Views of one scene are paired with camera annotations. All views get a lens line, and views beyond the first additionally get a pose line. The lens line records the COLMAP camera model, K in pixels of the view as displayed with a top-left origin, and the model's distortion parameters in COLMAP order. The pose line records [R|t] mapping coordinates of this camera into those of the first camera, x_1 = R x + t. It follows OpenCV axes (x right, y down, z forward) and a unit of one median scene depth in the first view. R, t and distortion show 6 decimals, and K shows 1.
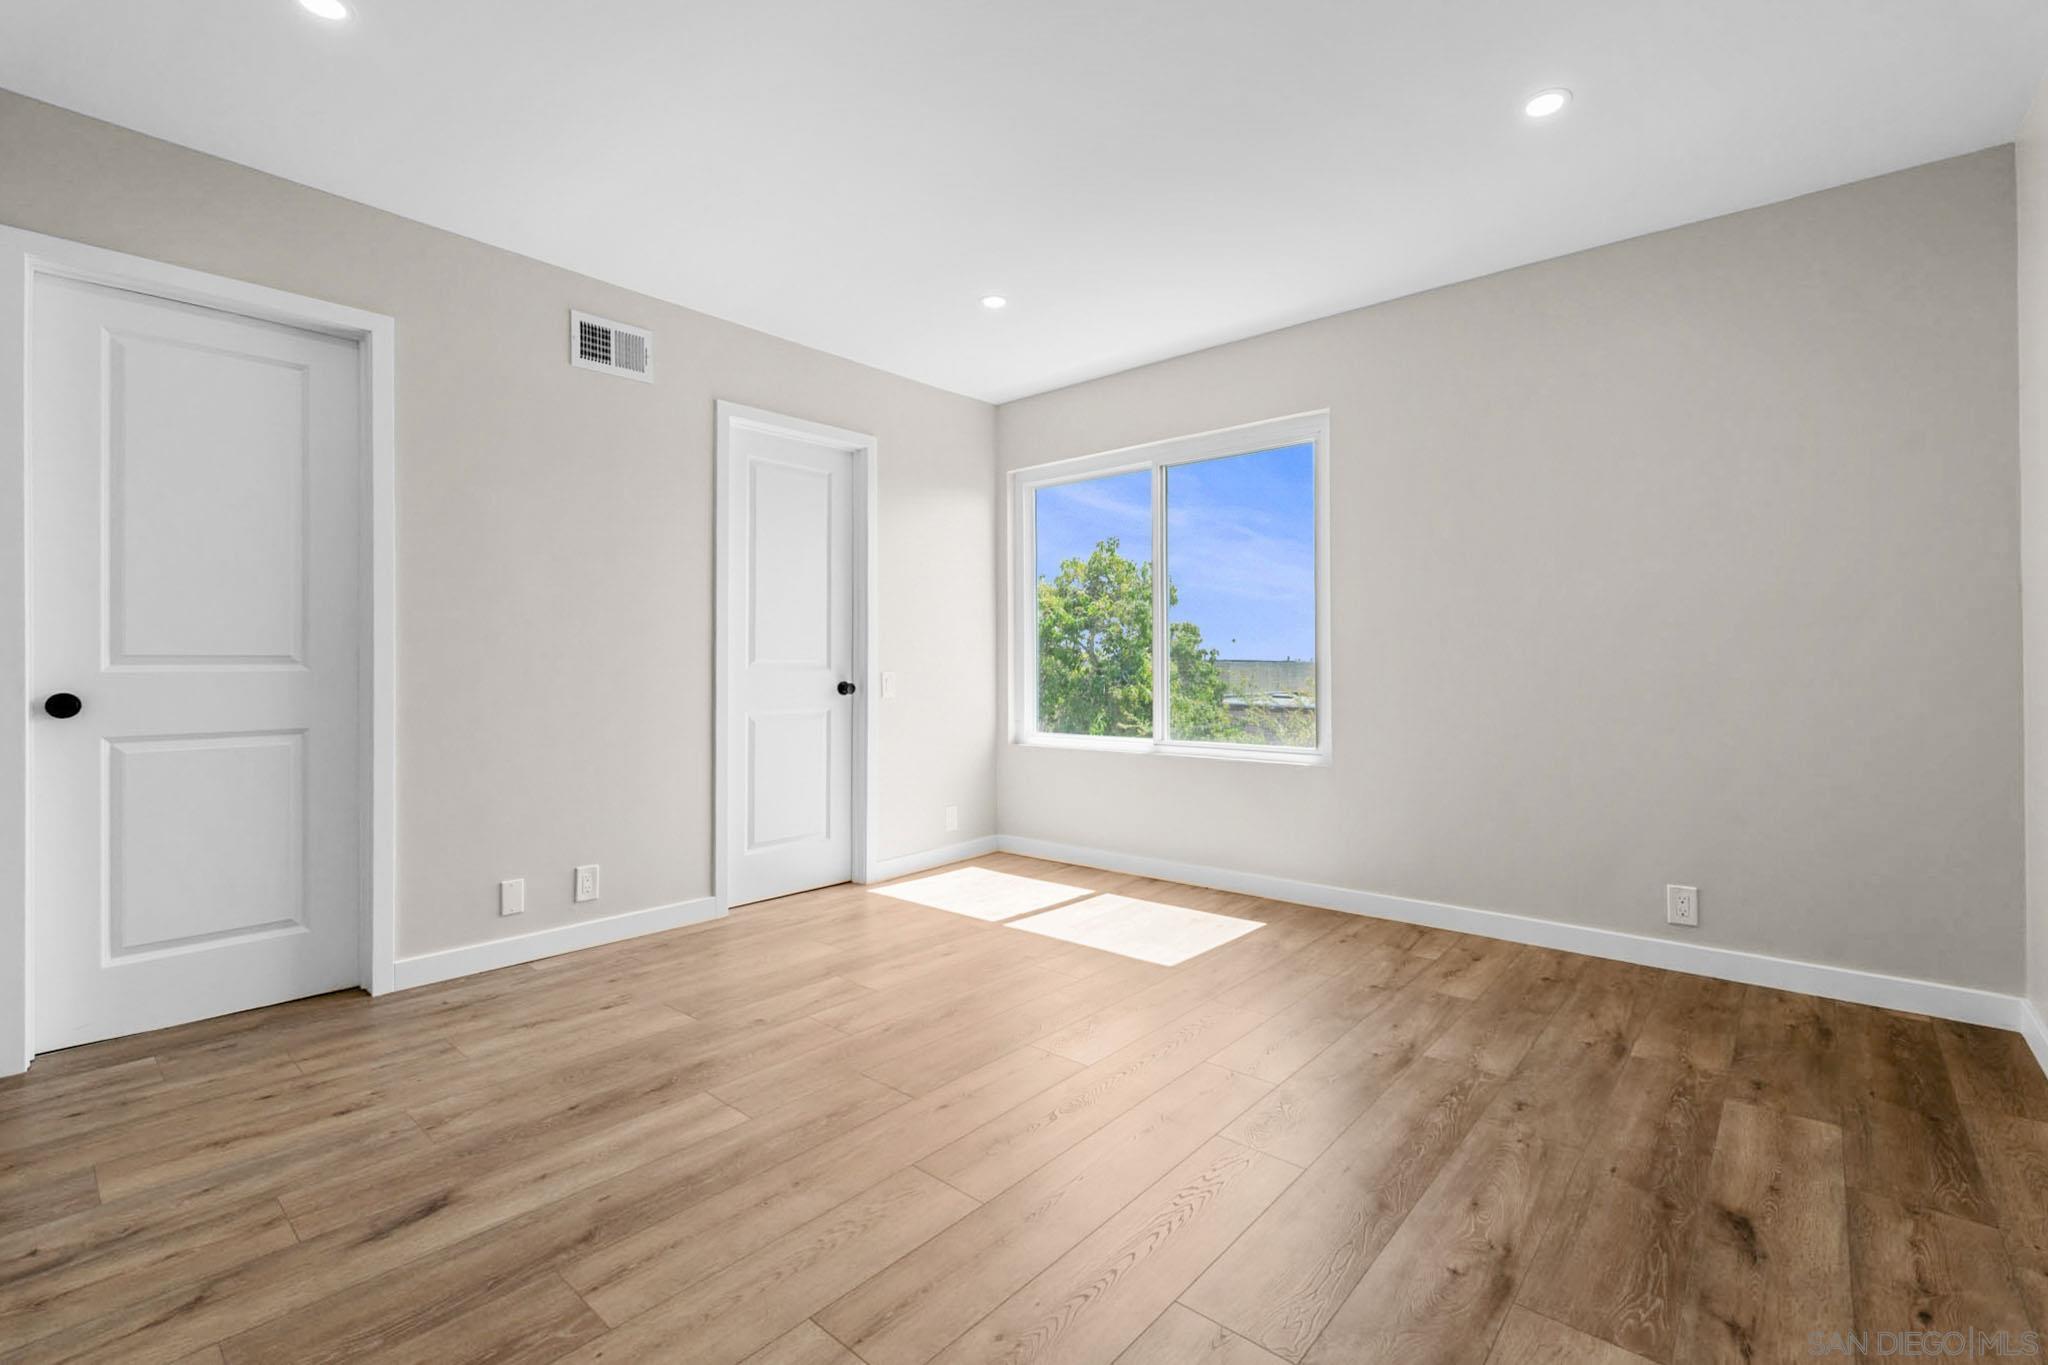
lens RADIAL K [[909.4, 0, 1026.1], [0, 909.4, 664.9], [0, 0, 1]] dist [-0.001938, -0.000775]
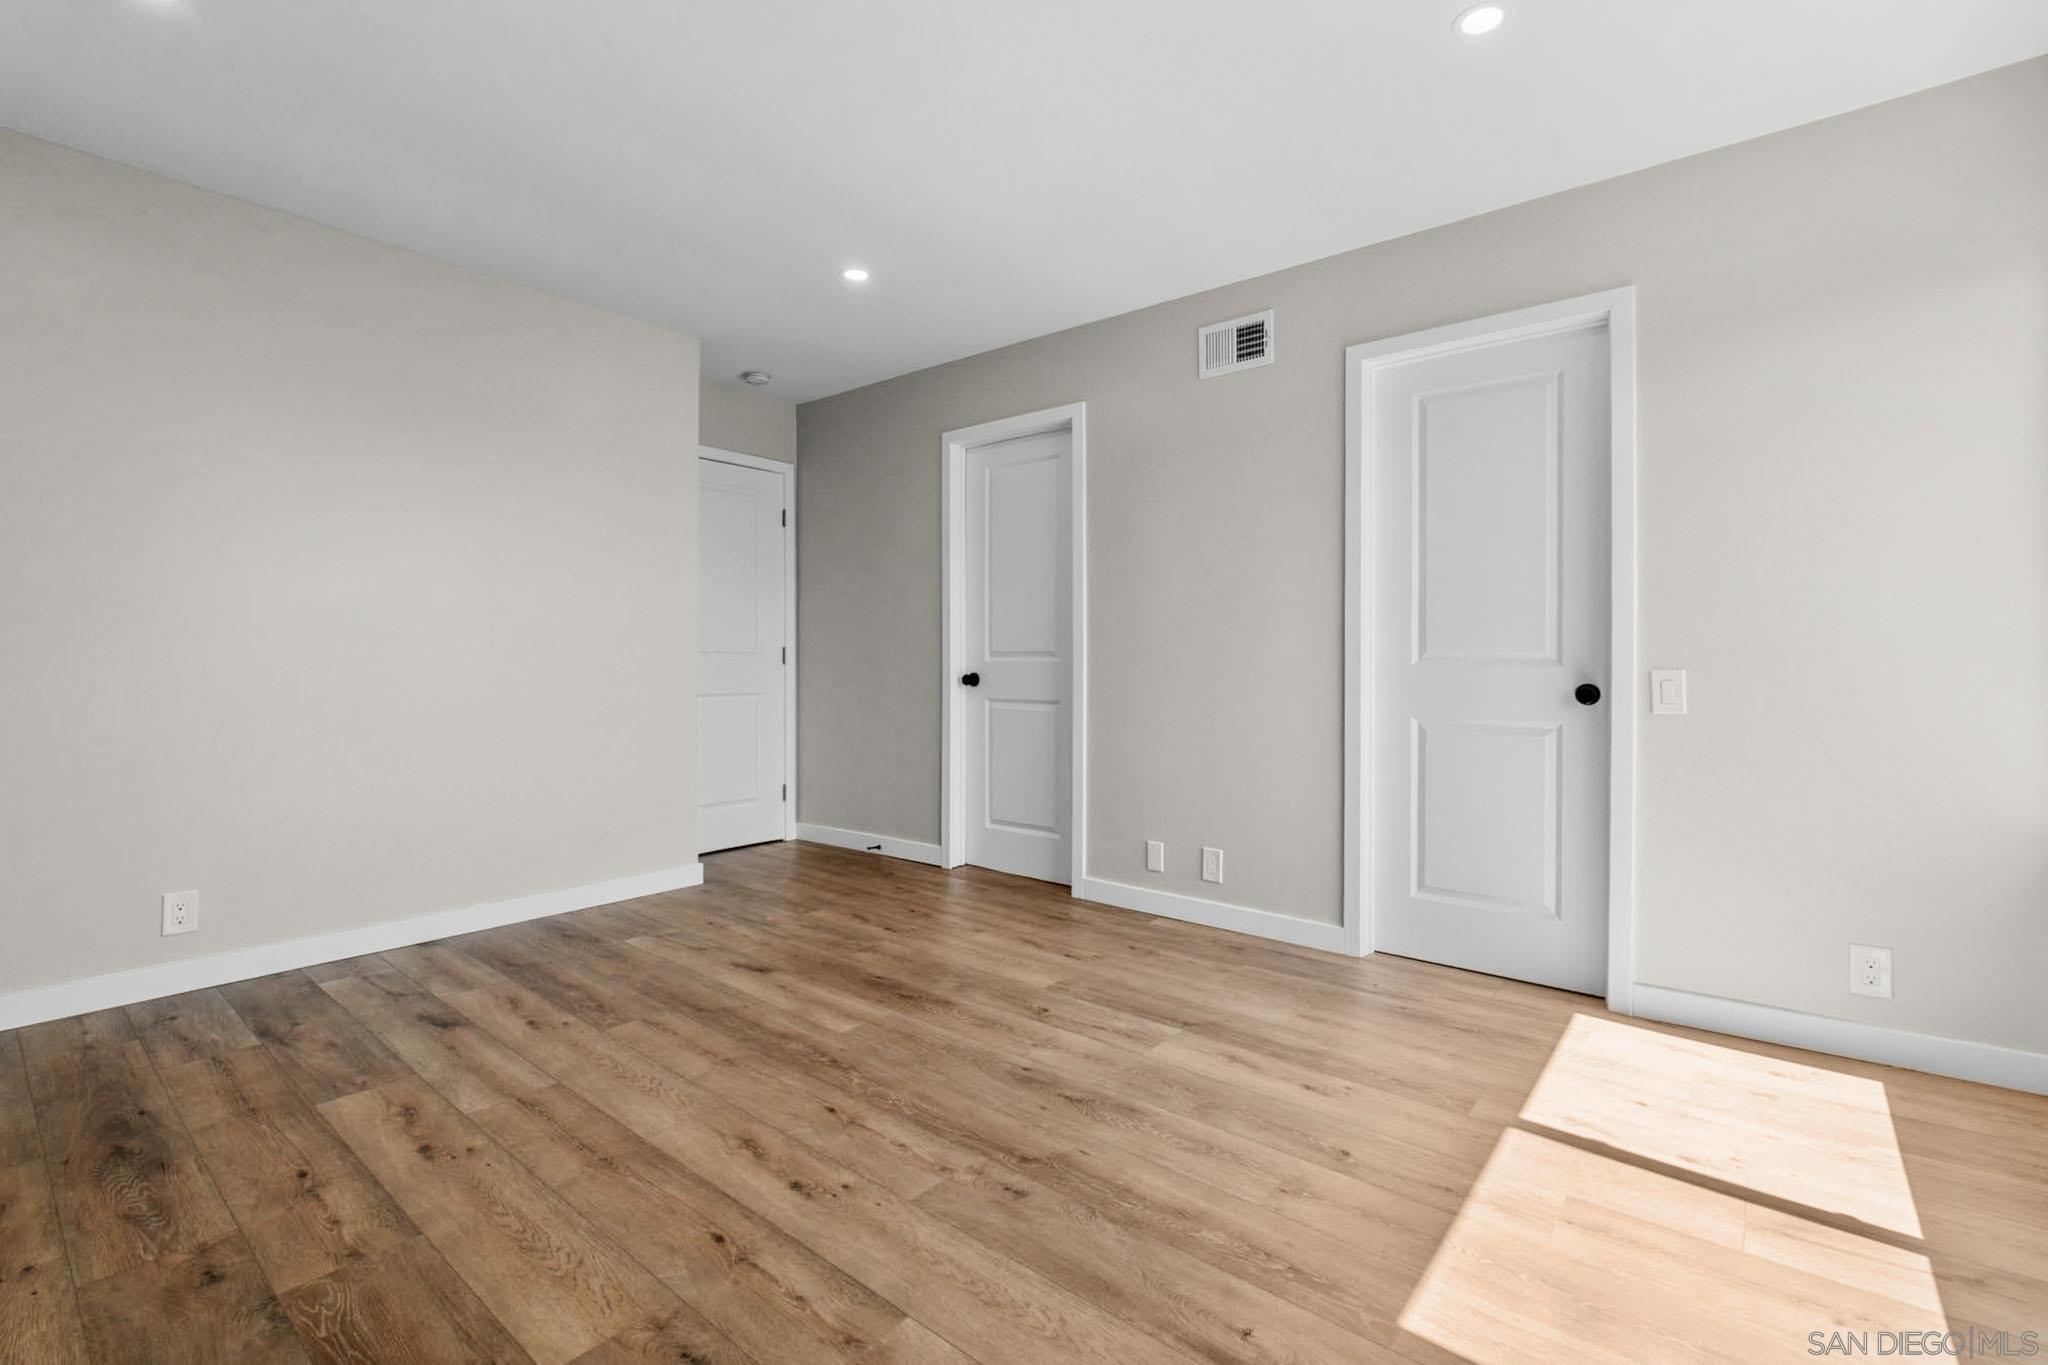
lens RADIAL K [[909.4, 0, 1026.1], [0, 909.4, 664.9], [0, 0, 1]] dist [-0.001938, -0.000775]
pose [[0.027970, 0.006575, -0.999587, 0.661924], [-0.003922, 0.999971, 0.006468, 0.001950], [0.999601, 0.003740, 0.027995, 0.883424]]
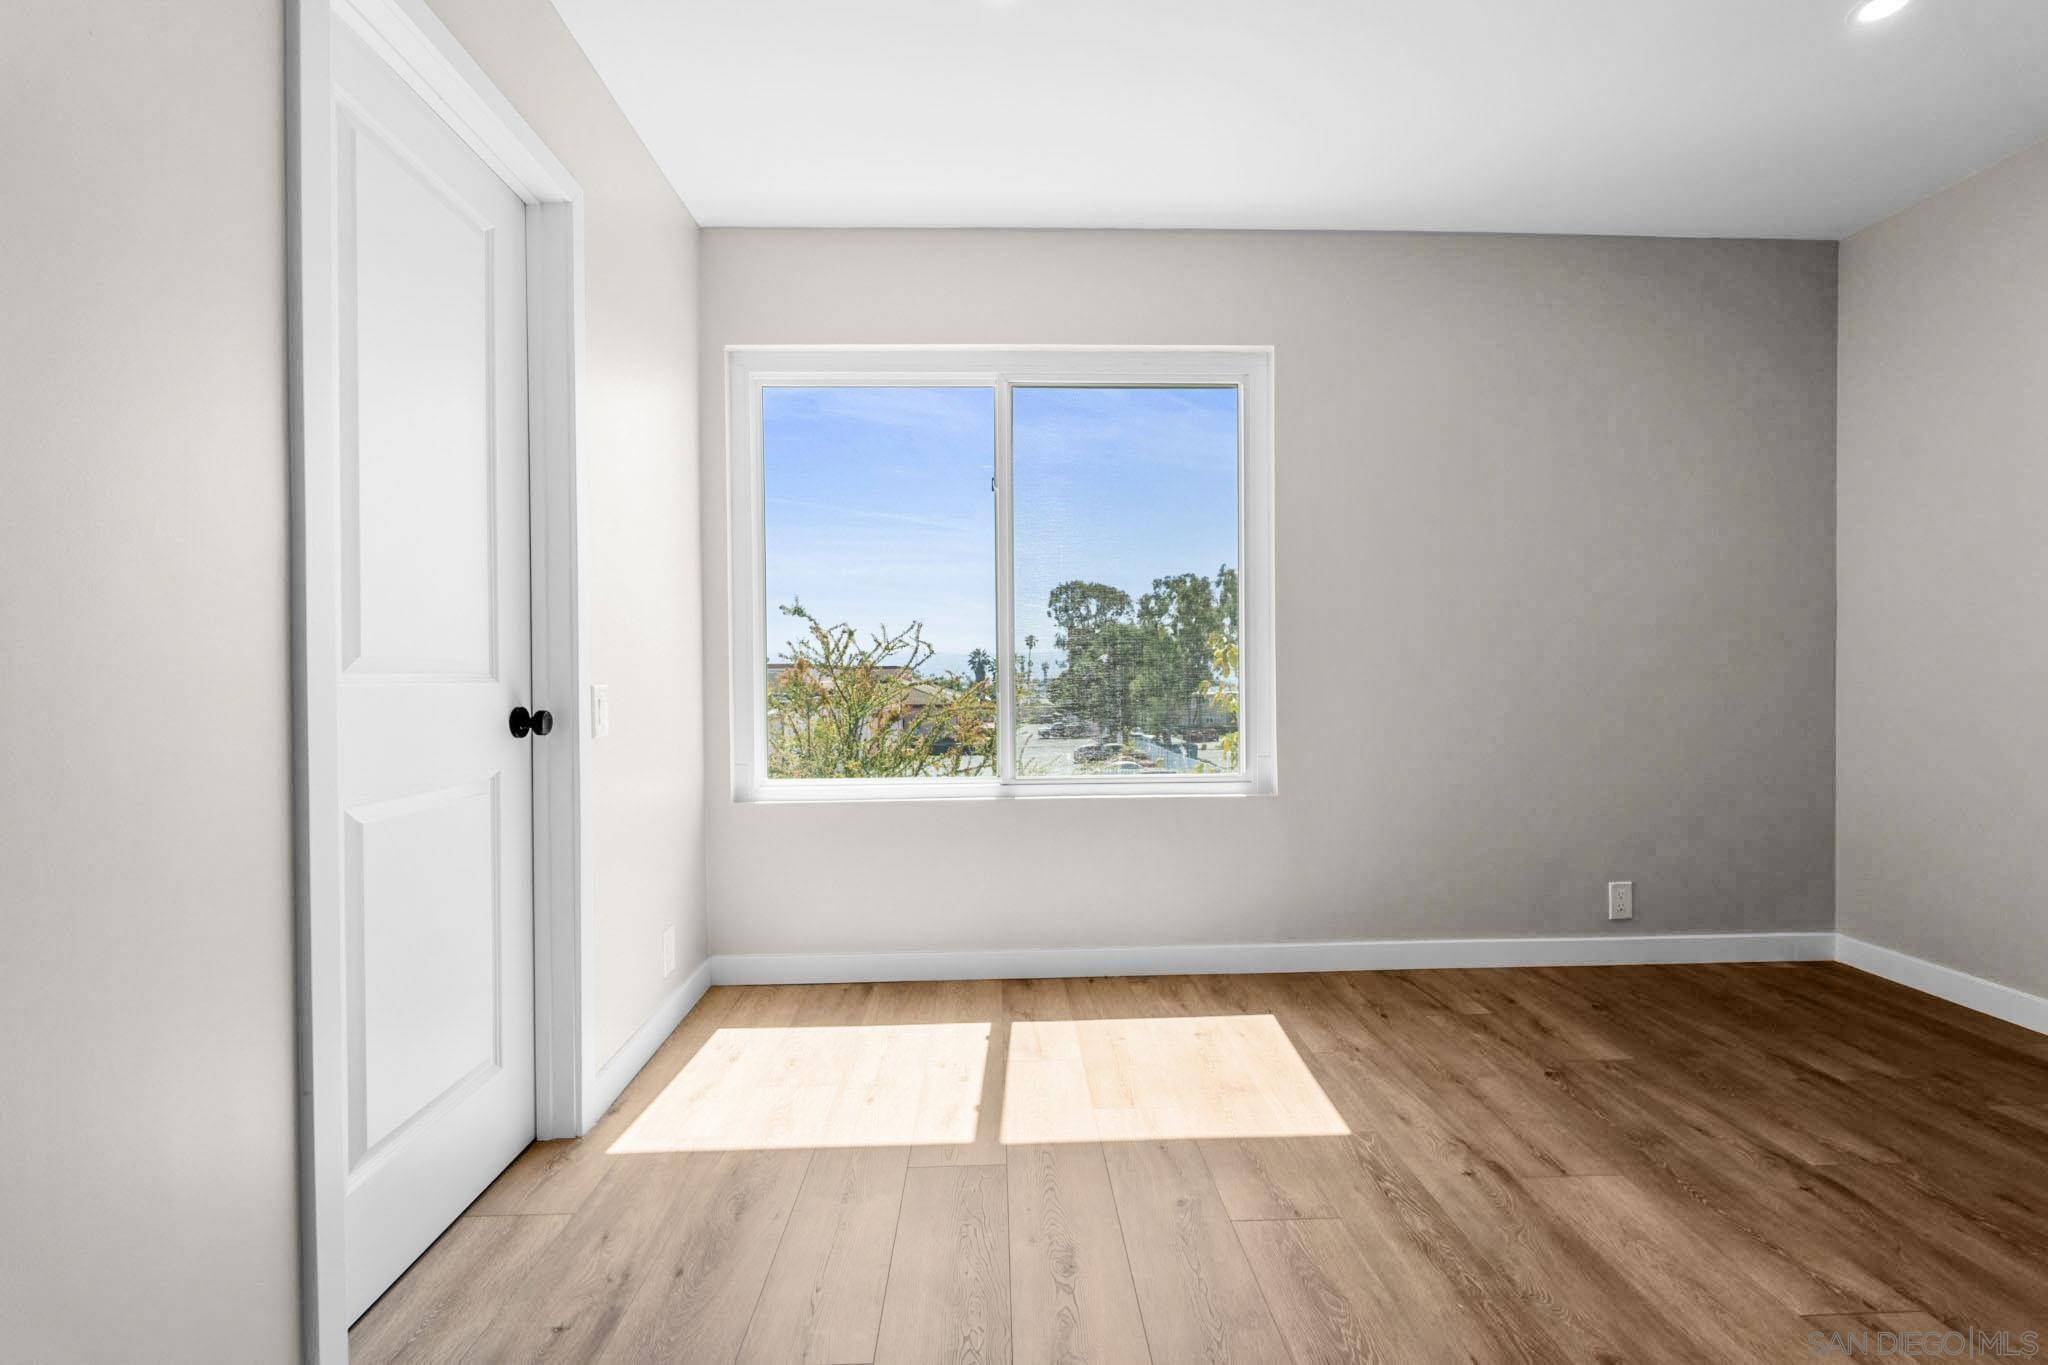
lens RADIAL K [[897.6, 0, 1024.0], [0, 897.6, 682.5], [0, 0, 1]] dist [-0.001248, -0.000022]
pose [[0.727636, -0.011351, 0.685870, -0.492004], [0.004629, 0.999922, 0.011638, 0.002445], [-0.685948, -0.005293, 0.727631, 0.768808]]
